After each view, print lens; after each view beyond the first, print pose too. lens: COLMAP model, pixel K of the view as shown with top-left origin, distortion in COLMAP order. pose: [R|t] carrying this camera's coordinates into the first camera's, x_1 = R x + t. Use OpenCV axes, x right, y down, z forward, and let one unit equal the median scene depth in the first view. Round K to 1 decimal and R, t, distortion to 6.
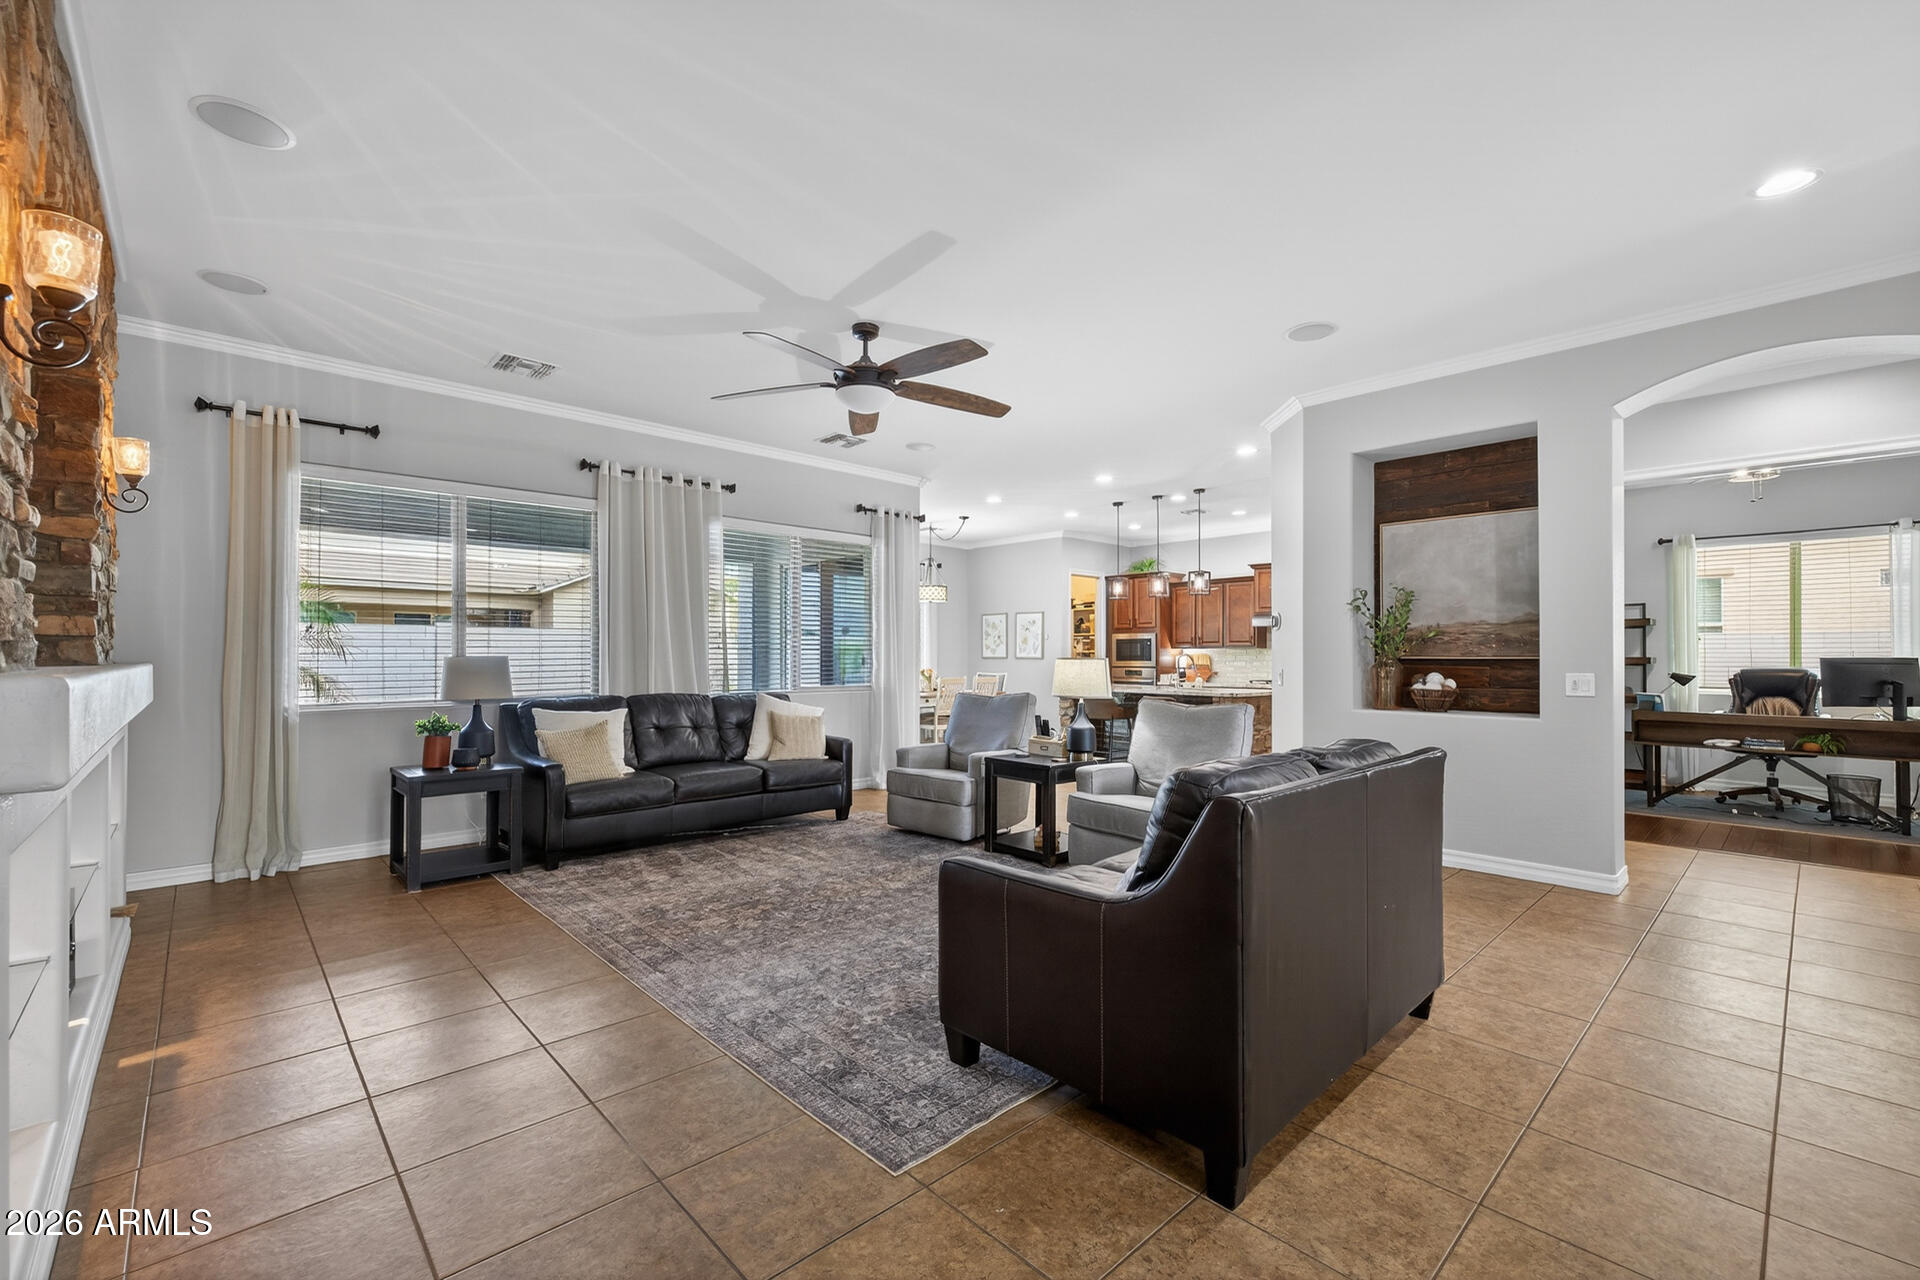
lens RADIAL K [[813.8, 0, 955.2], [0, 813.8, 650.2], [0, 0, 1]] dist [0.003856, 0.001512]
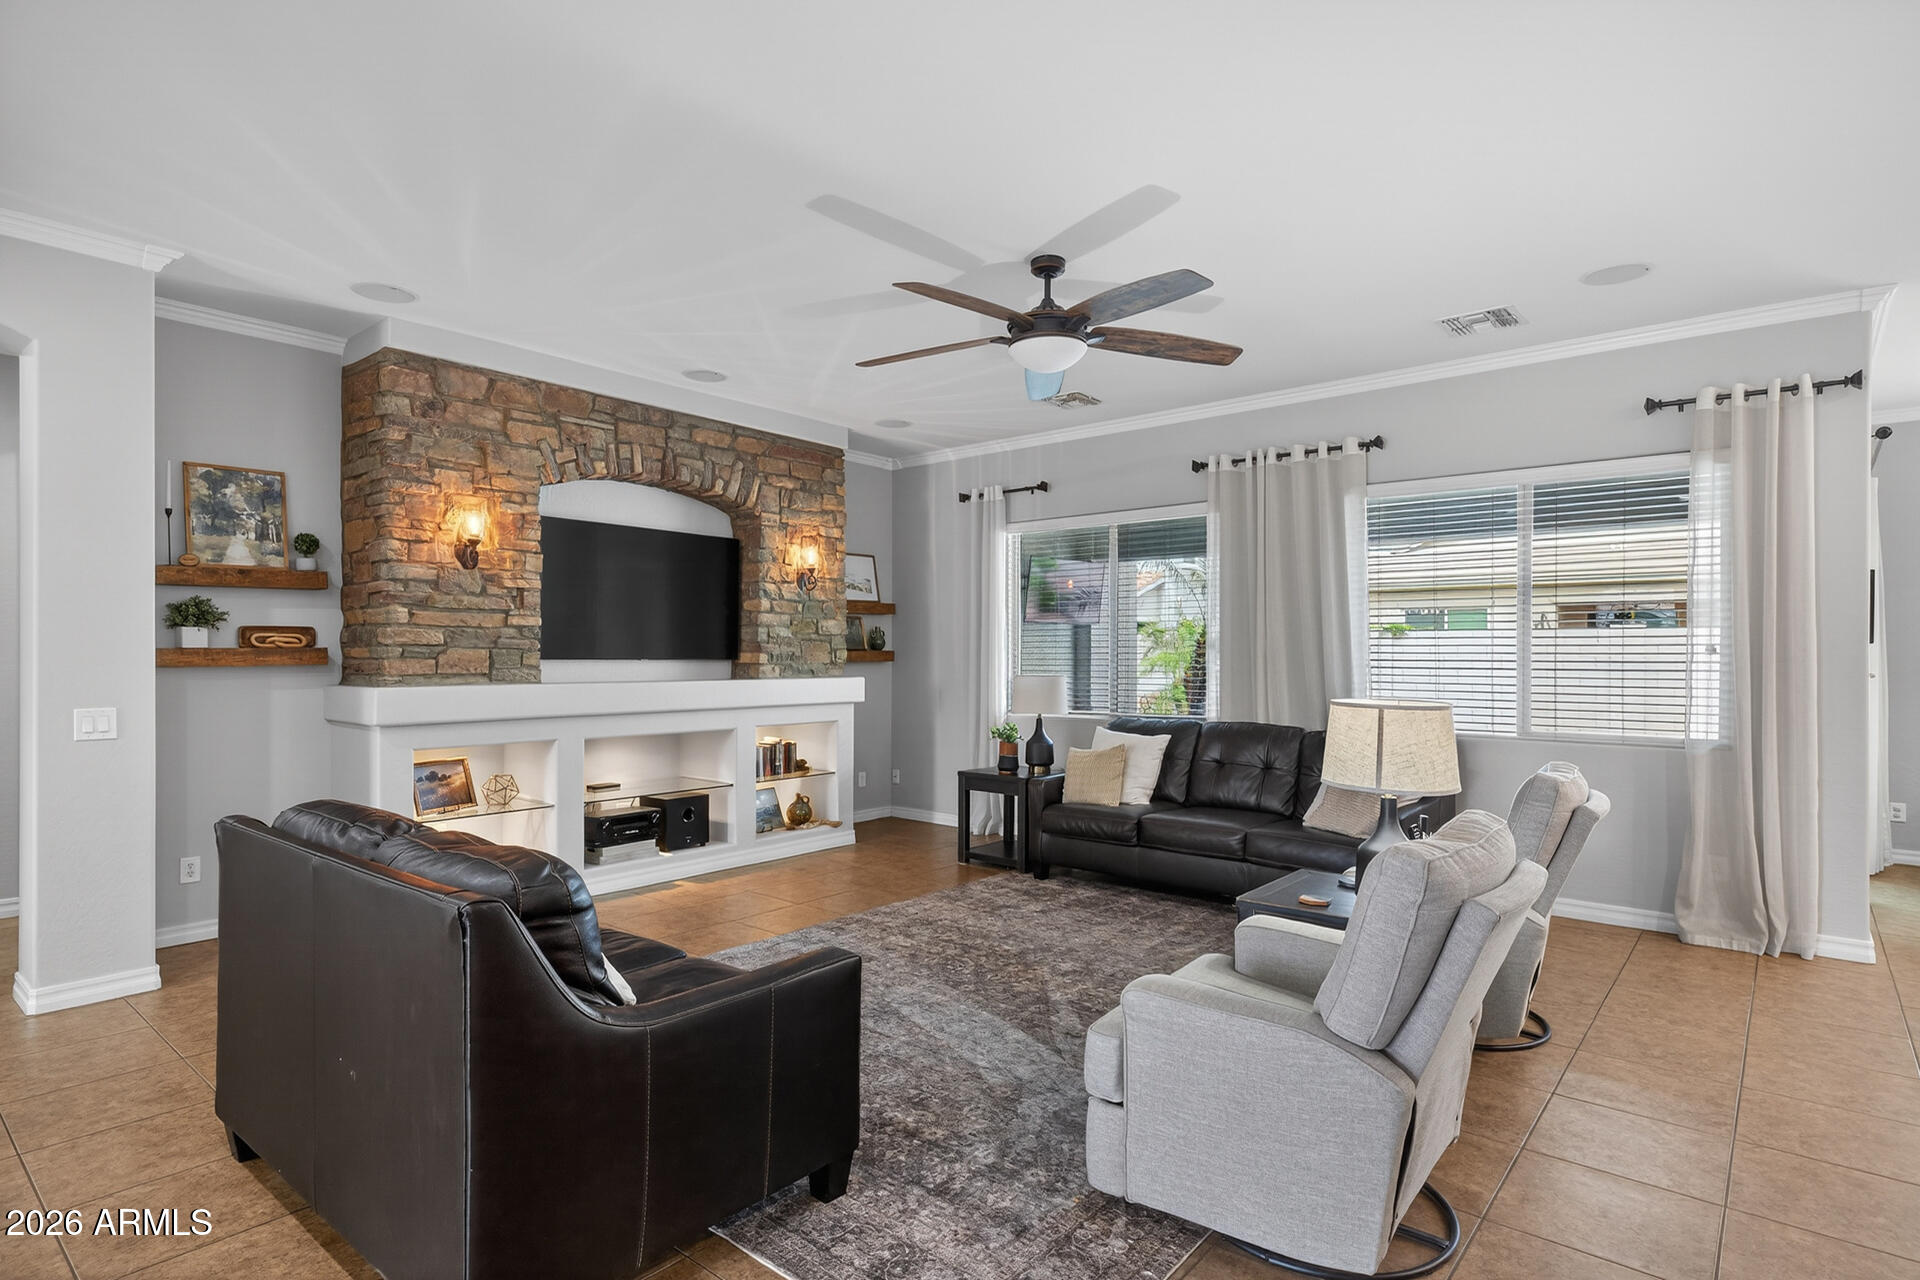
lens RADIAL K [[978.5, 0, 979.7], [0, 978.5, 638.1], [0, 0, 1]] dist [0.008644, -0.004190]
pose [[0.122681, -0.026568, -0.992090, 0.707589], [-0.003897, 0.999621, -0.027252, -0.003756], [0.992438, 0.007210, 0.122531, 0.732612]]
